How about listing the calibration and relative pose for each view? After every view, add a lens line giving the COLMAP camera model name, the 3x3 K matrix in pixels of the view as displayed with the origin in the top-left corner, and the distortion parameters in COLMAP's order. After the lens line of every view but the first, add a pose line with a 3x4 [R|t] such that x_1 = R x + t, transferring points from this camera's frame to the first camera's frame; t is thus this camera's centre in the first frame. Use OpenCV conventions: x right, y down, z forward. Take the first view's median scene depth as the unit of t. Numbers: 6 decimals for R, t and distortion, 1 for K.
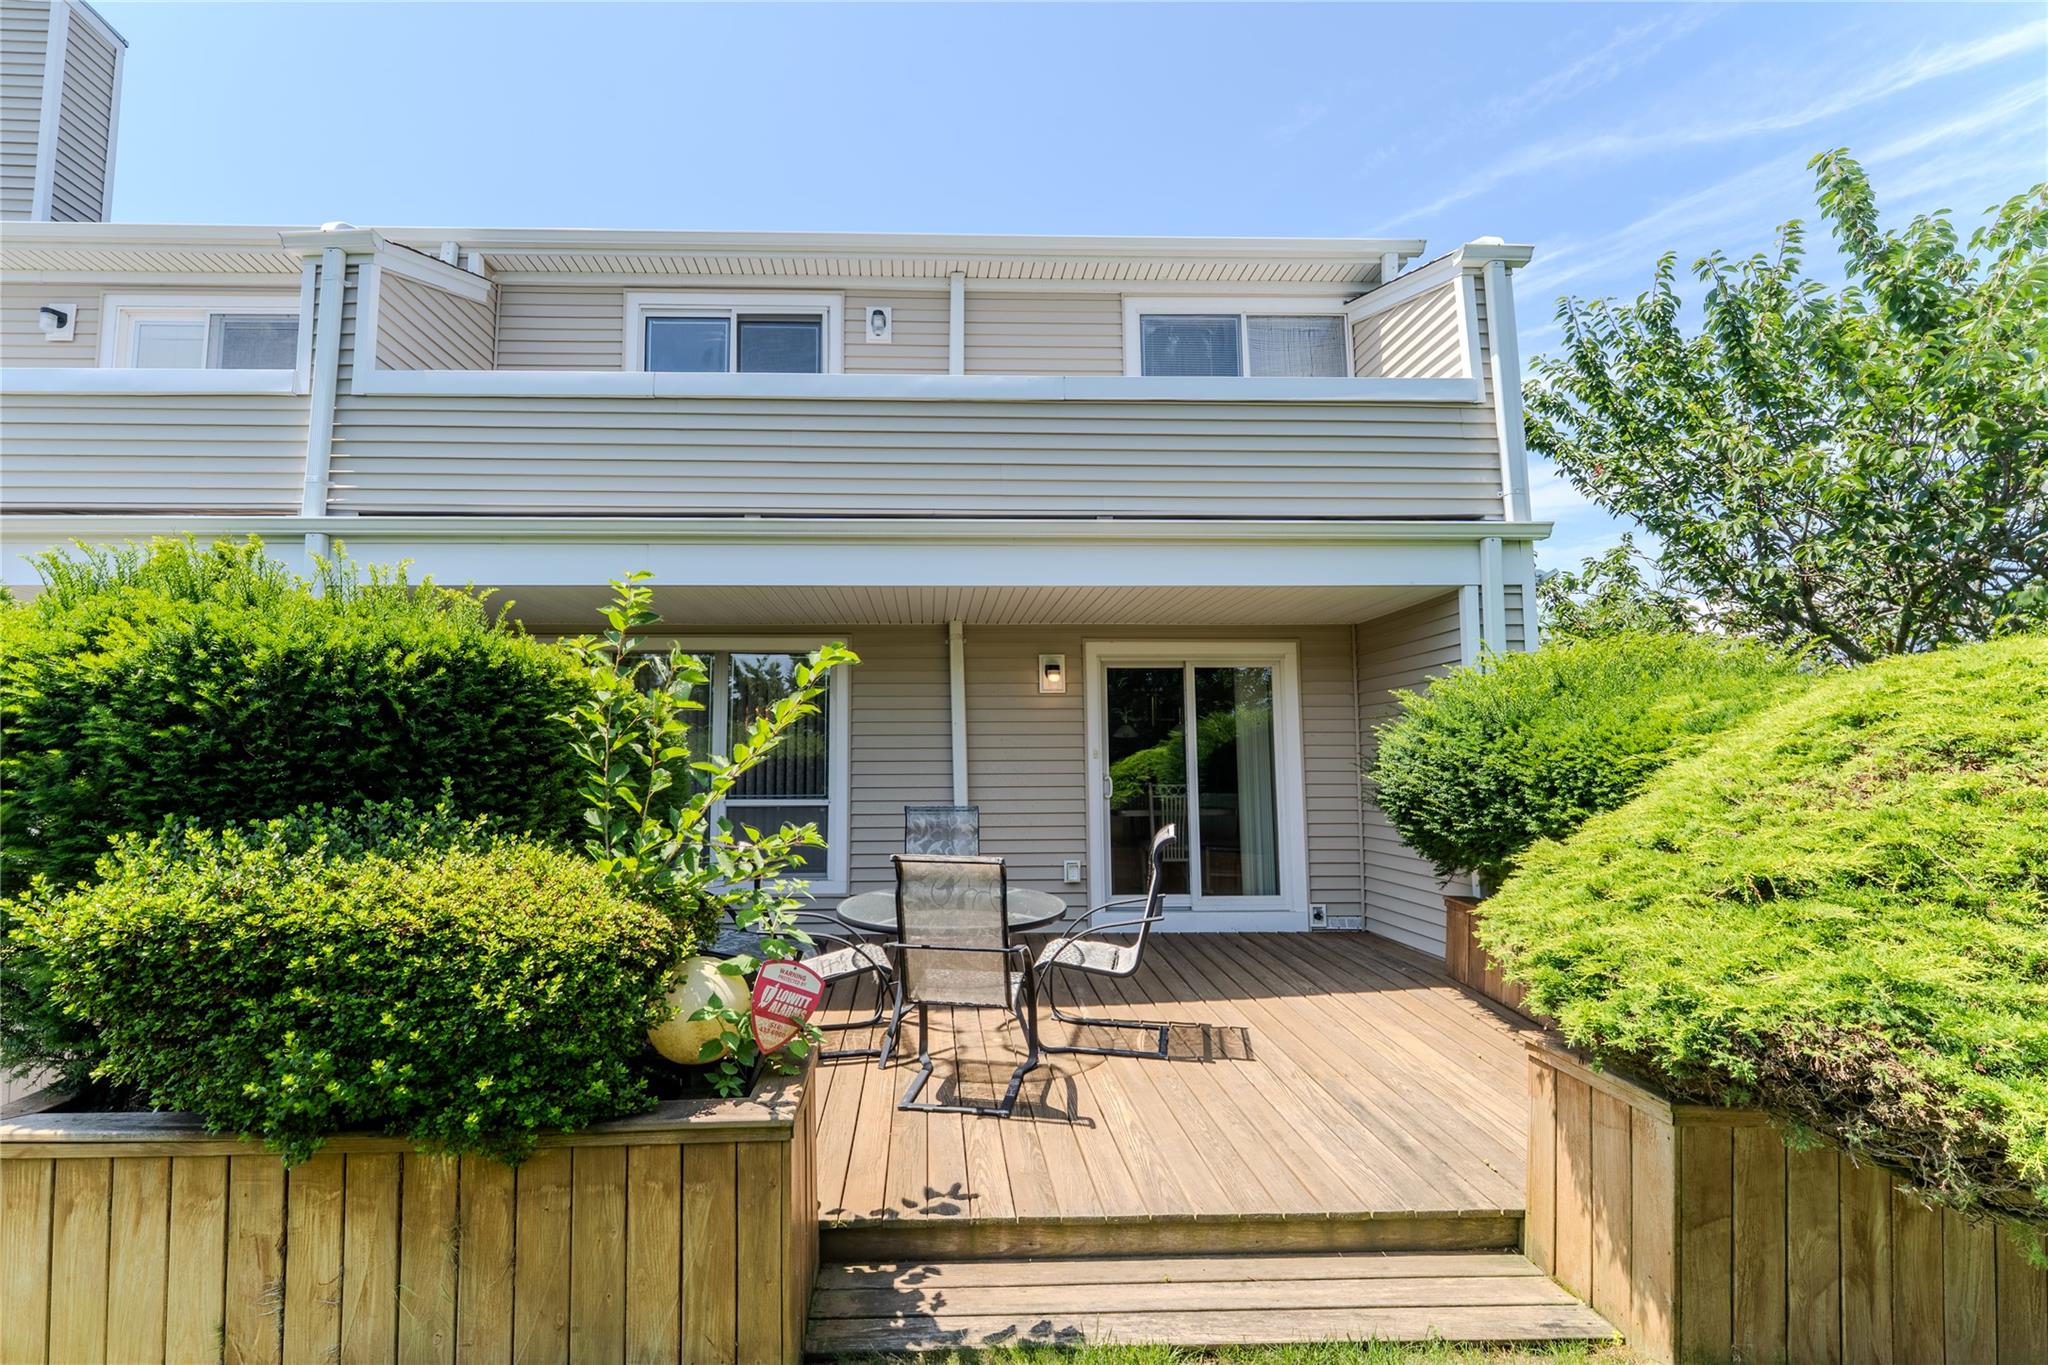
lens RADIAL K [[847.3, 0, 1068.1], [0, 847.3, 690.3], [0, 0, 1]] dist [-0.000076, -0.000787]
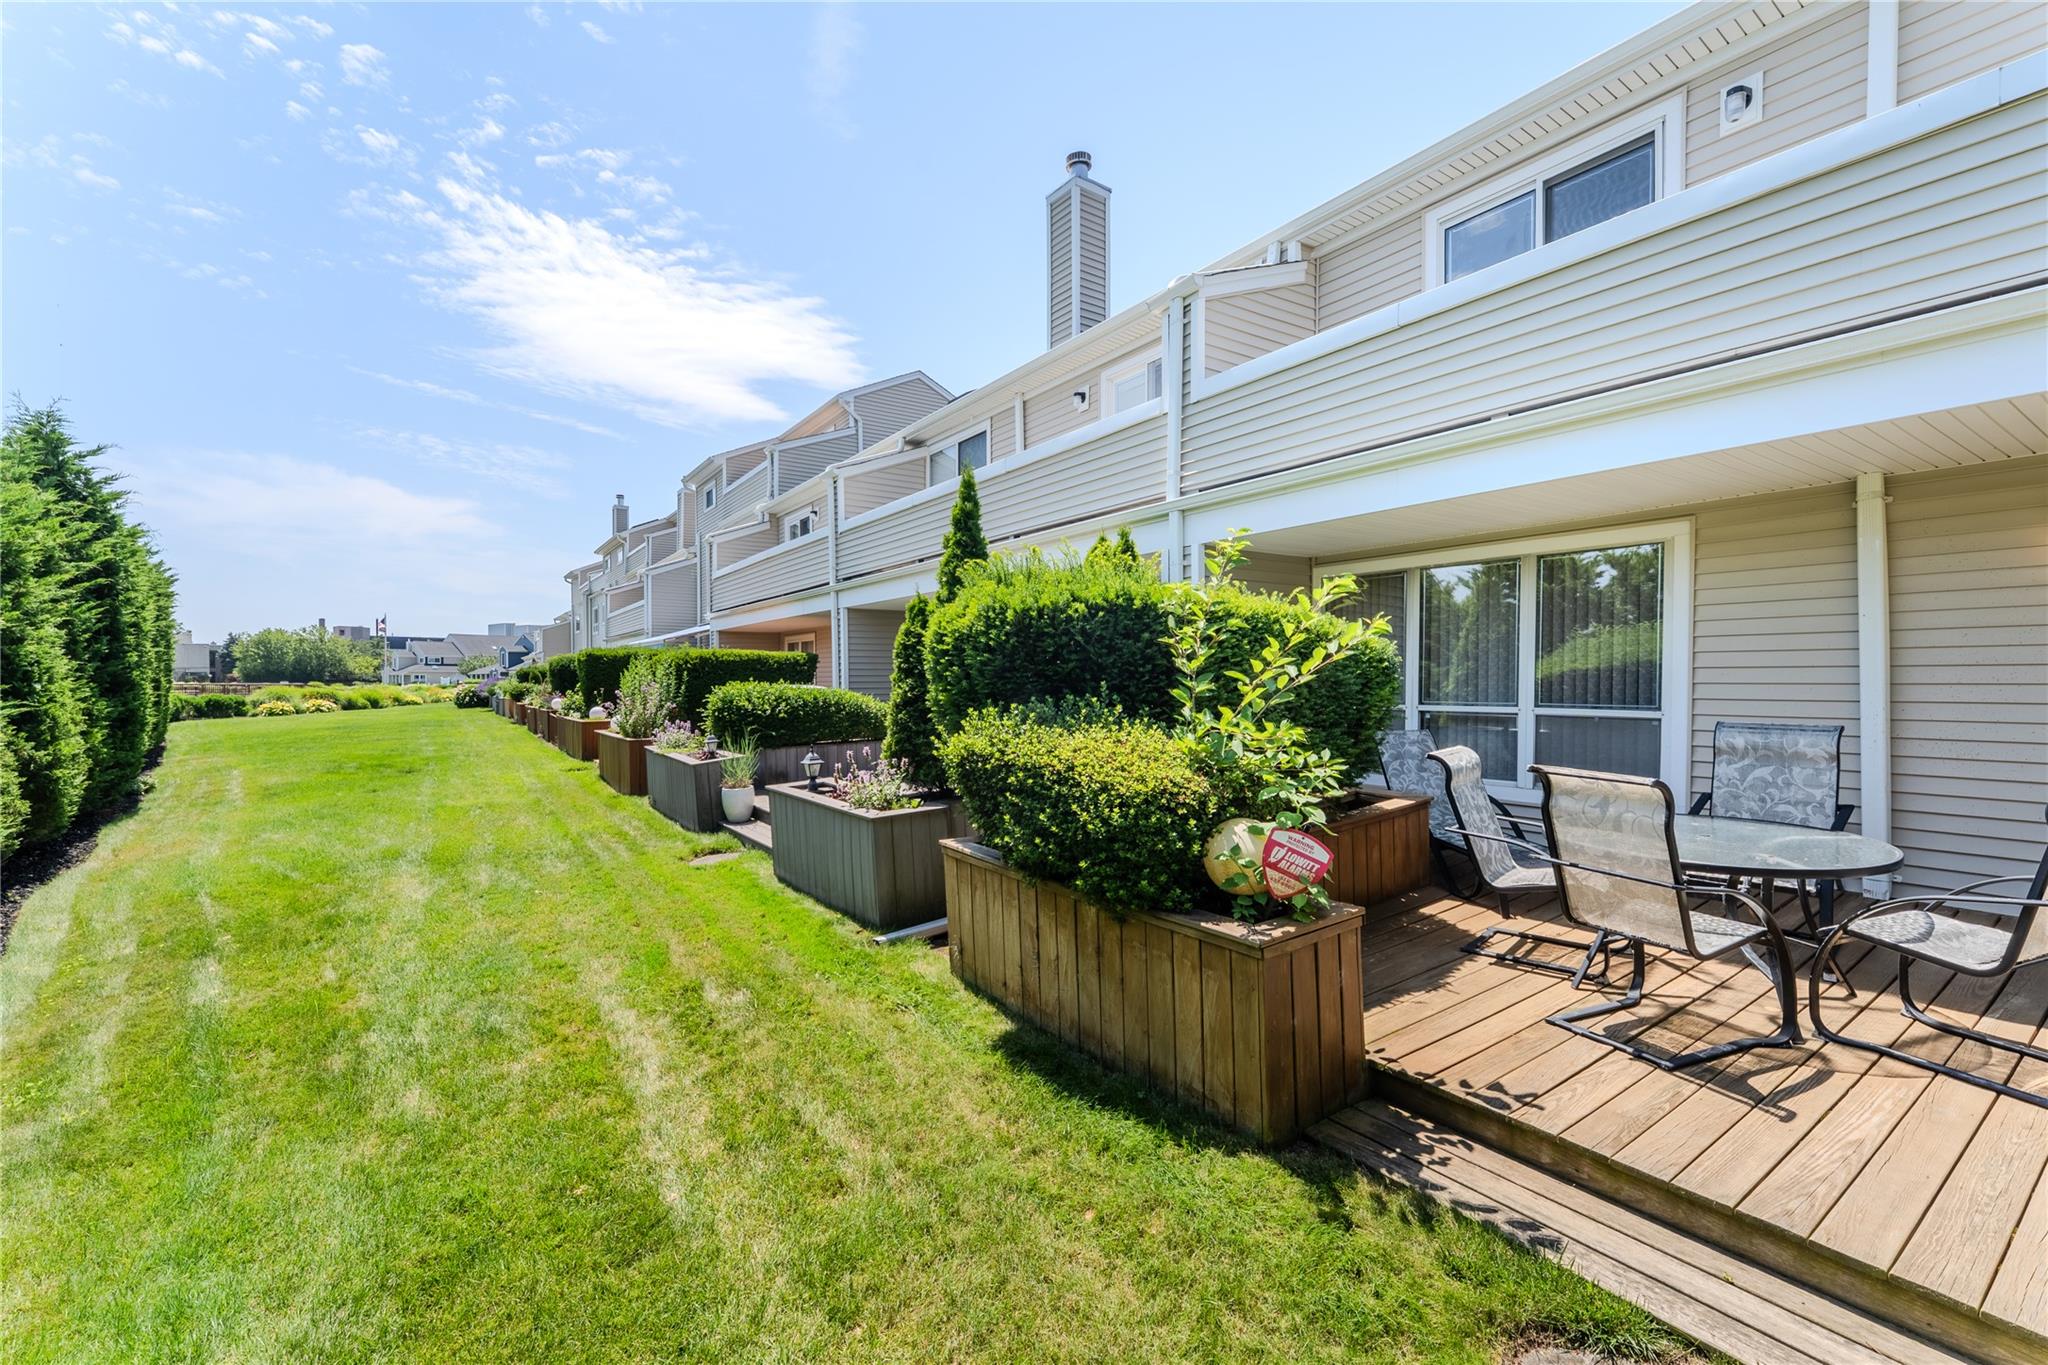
lens RADIAL K [[847.3, 0, 1068.1], [0, 847.3, 690.3], [0, 0, 1]] dist [-0.000076, -0.000787]
pose [[0.570067, 0.014069, -0.821478, 0.400027], [0.075041, 0.994783, 0.069113, 0.004219], [0.818164, -0.101044, 0.566037, 0.041474]]
